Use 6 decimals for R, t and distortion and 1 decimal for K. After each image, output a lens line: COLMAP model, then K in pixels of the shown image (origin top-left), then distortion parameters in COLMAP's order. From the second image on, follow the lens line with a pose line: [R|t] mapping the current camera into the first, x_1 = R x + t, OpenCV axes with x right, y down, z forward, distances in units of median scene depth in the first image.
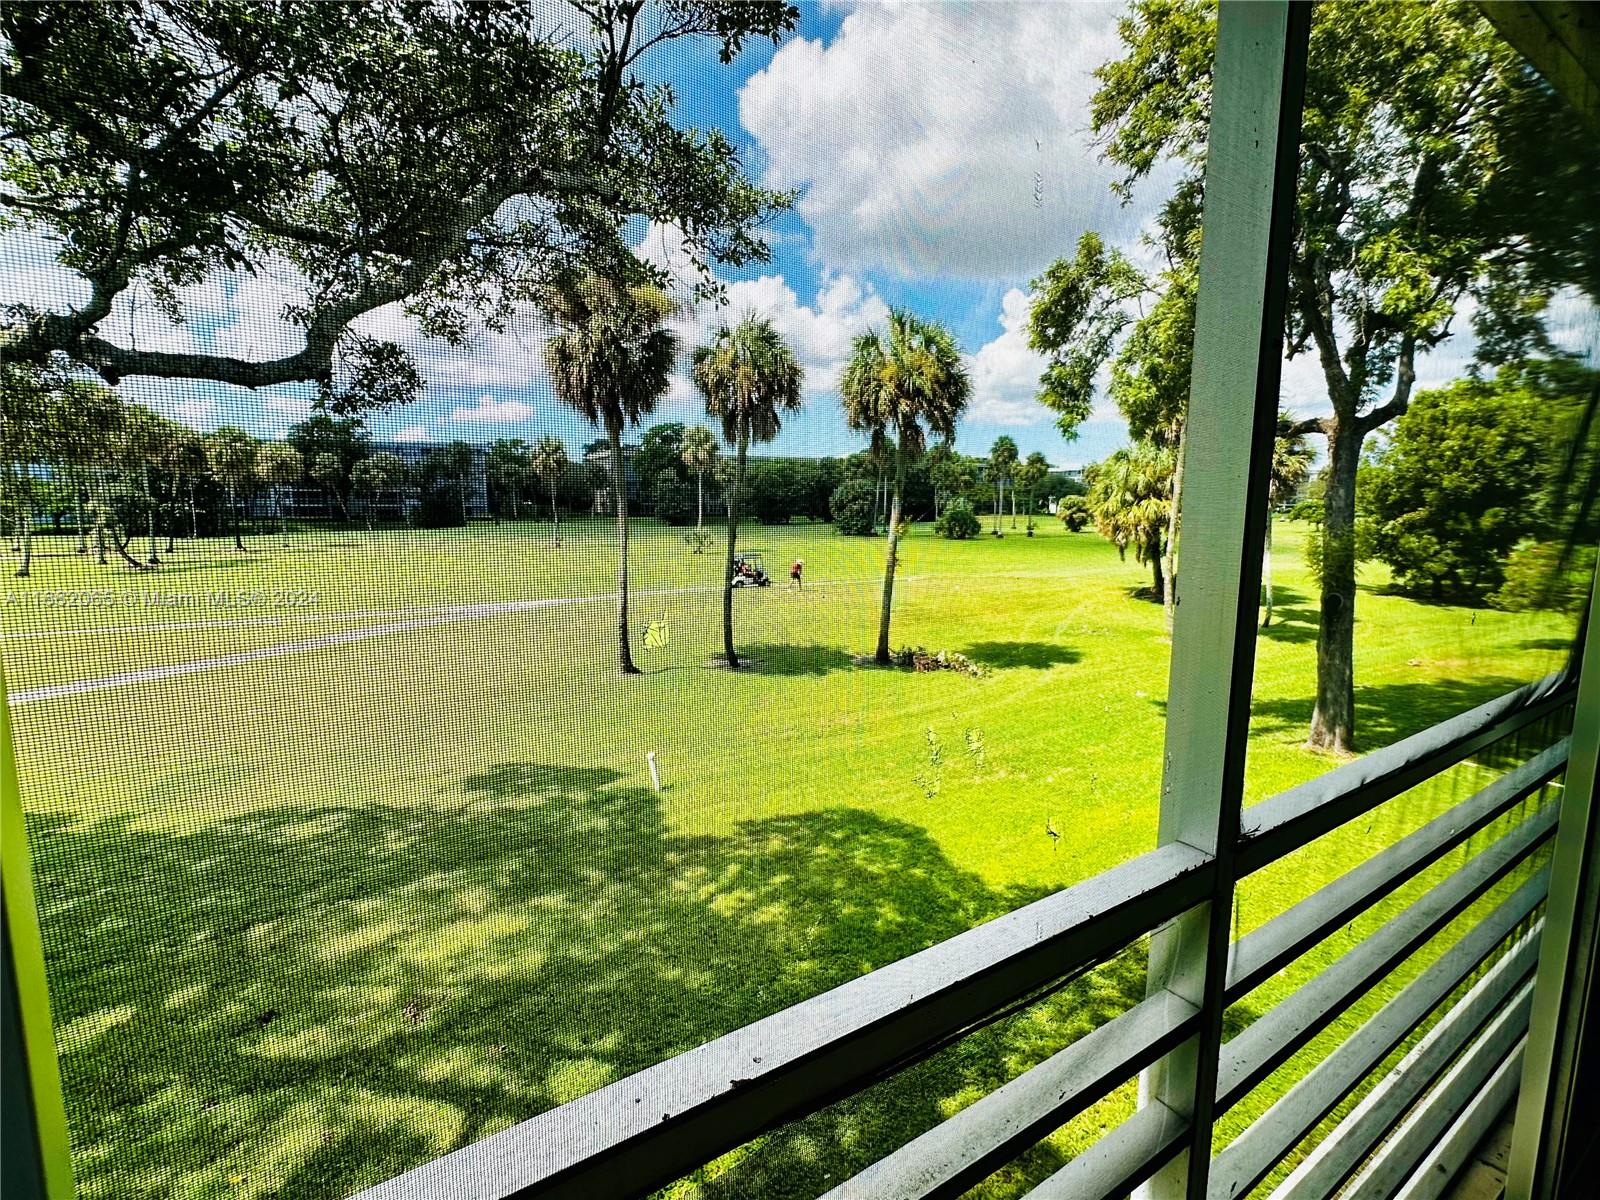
lens RADIAL K [[755.9, 0, 800.0], [0, 755.9, 600.0], [0, 0, 1]] dist [-0.003382, 0.000082]
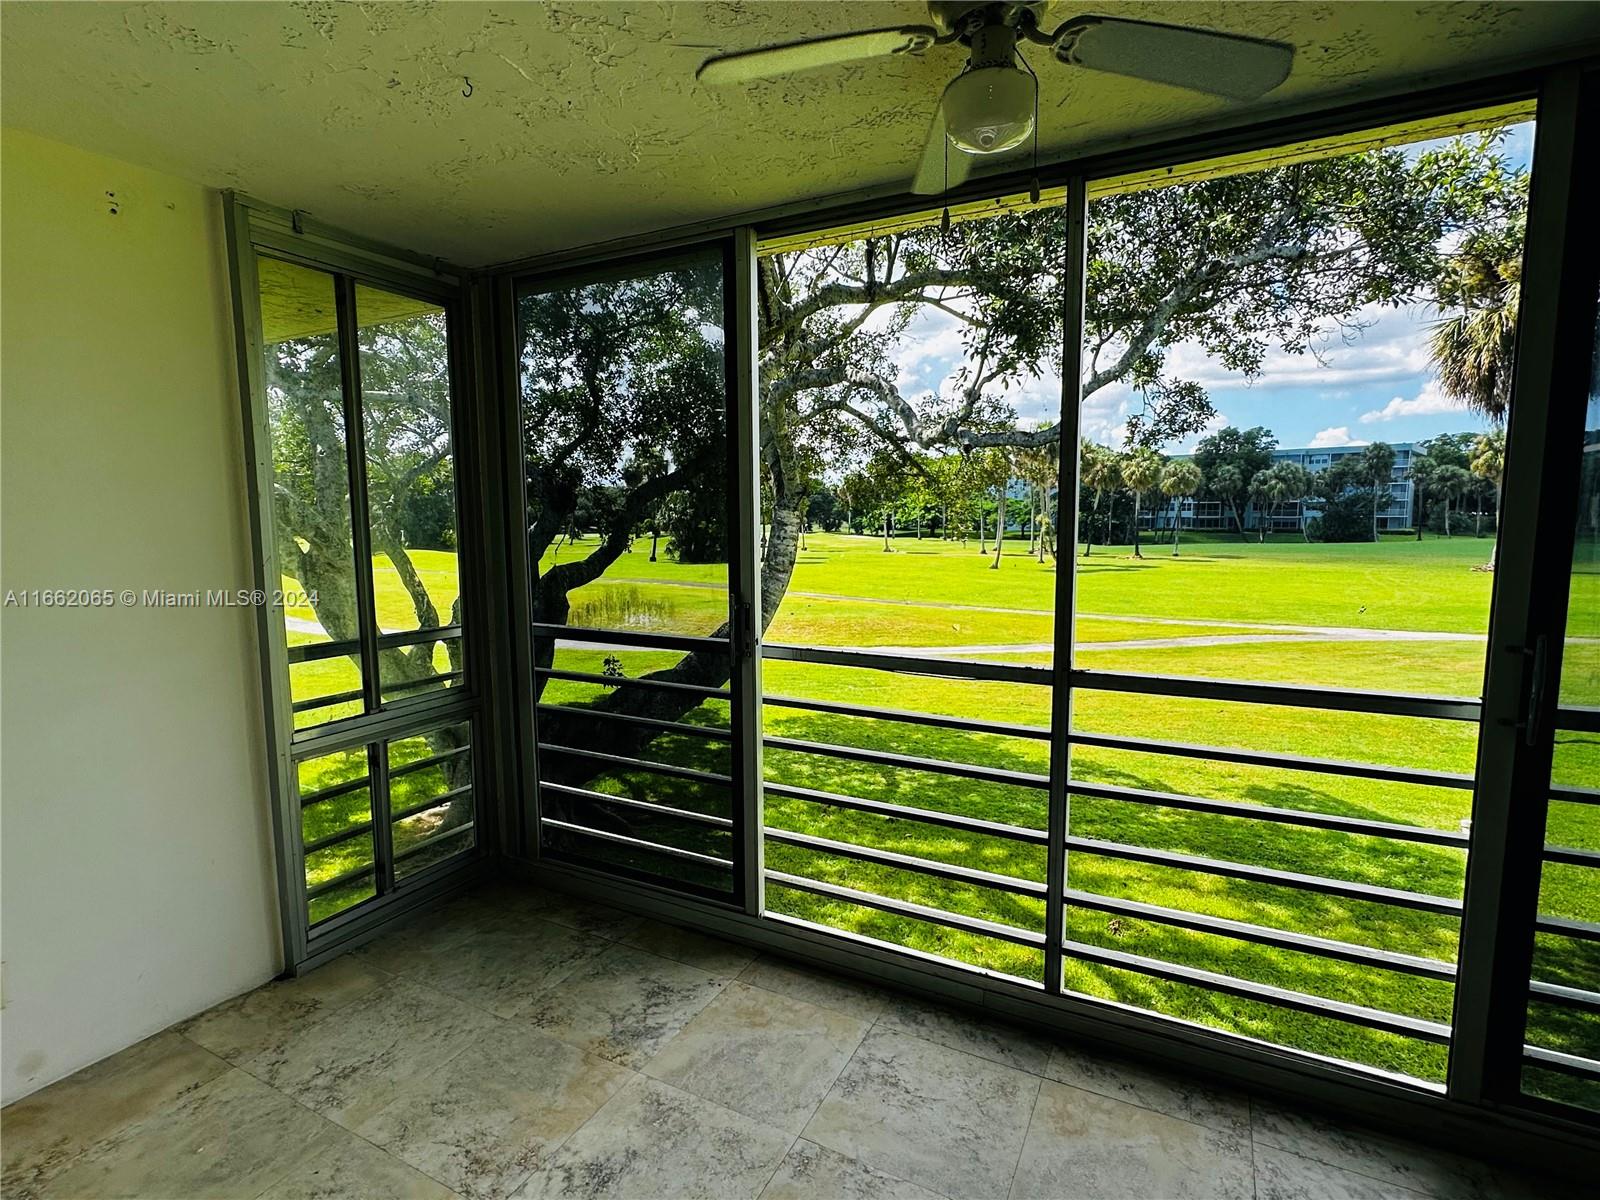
lens RADIAL K [[787.7, 0, 799.4], [0, 787.7, 601.9], [0, 0, 1]] dist [-0.003595, 0.001092]
pose [[0.491830, 0.092441, -0.865770, 0.107552], [-0.106999, 0.993228, 0.045265, 0.003771], [0.864092, 0.070374, 0.498390, -0.049067]]
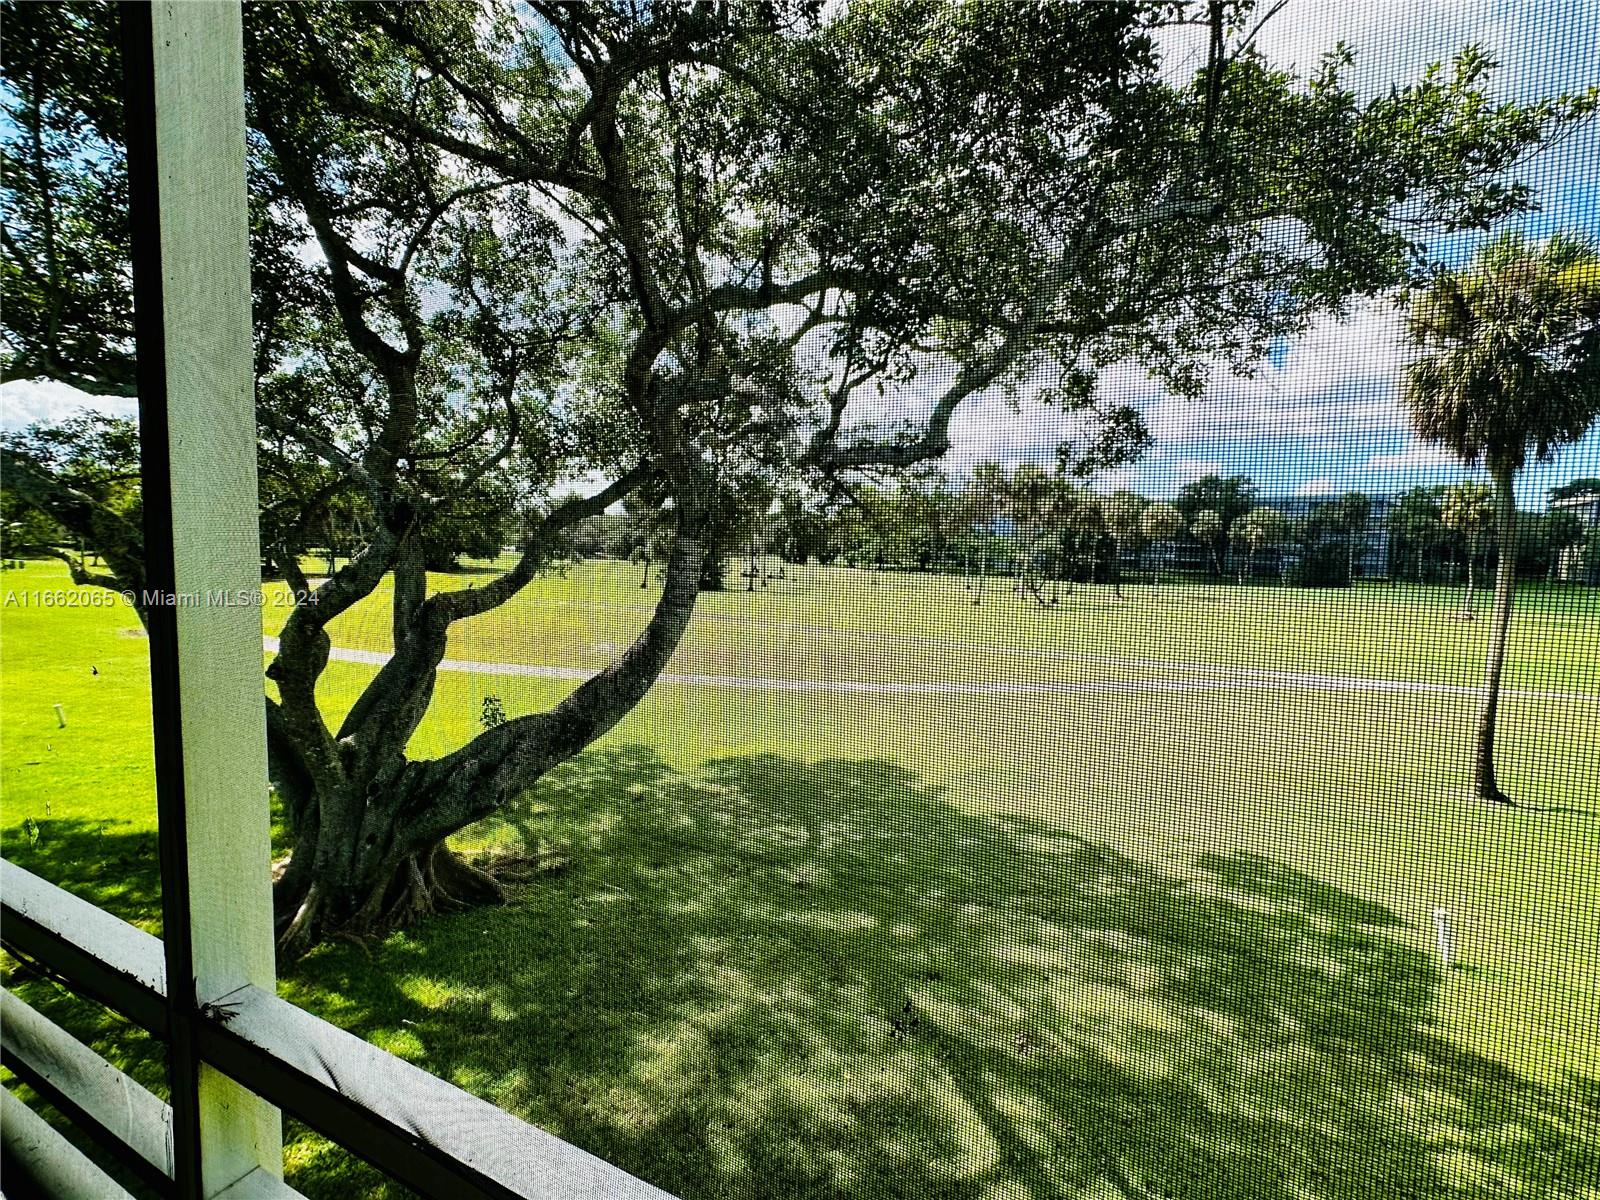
lens RADIAL K [[755.9, 0, 800.0], [0, 755.9, 600.0], [0, 0, 1]] dist [-0.003382, 0.000082]
pose [[0.489573, 0.070682, -0.869093, 0.070537], [-0.133785, 0.990997, 0.005234, -0.008375], [0.861638, 0.113709, 0.494621, 0.051974]]
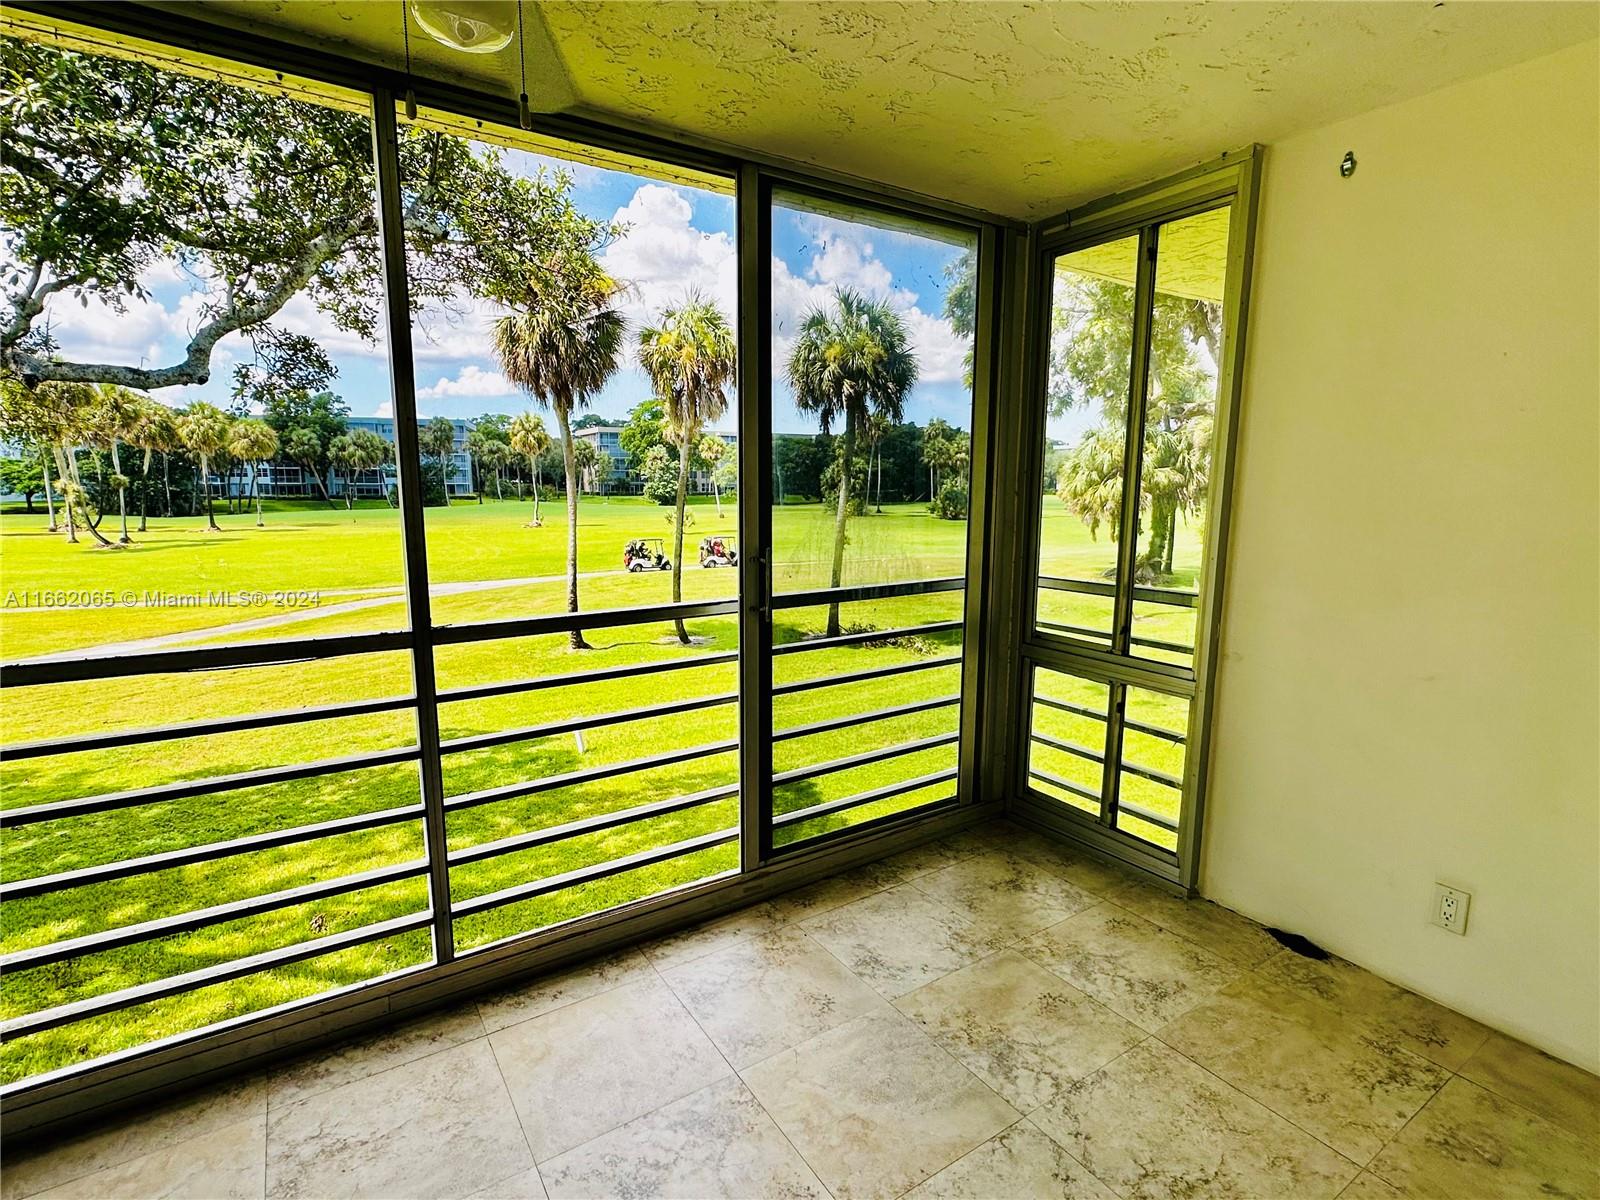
lens RADIAL K [[787.0, 0, 795.3], [0, 787.0, 602.8], [0, 0, 1]] dist [-0.001165, 0.000068]
pose [[0.999965, 0.002340, -0.008073, 0.079899], [-0.002138, 0.999686, 0.024956, 0.008243], [0.008129, -0.024938, 0.999656, -0.066548]]
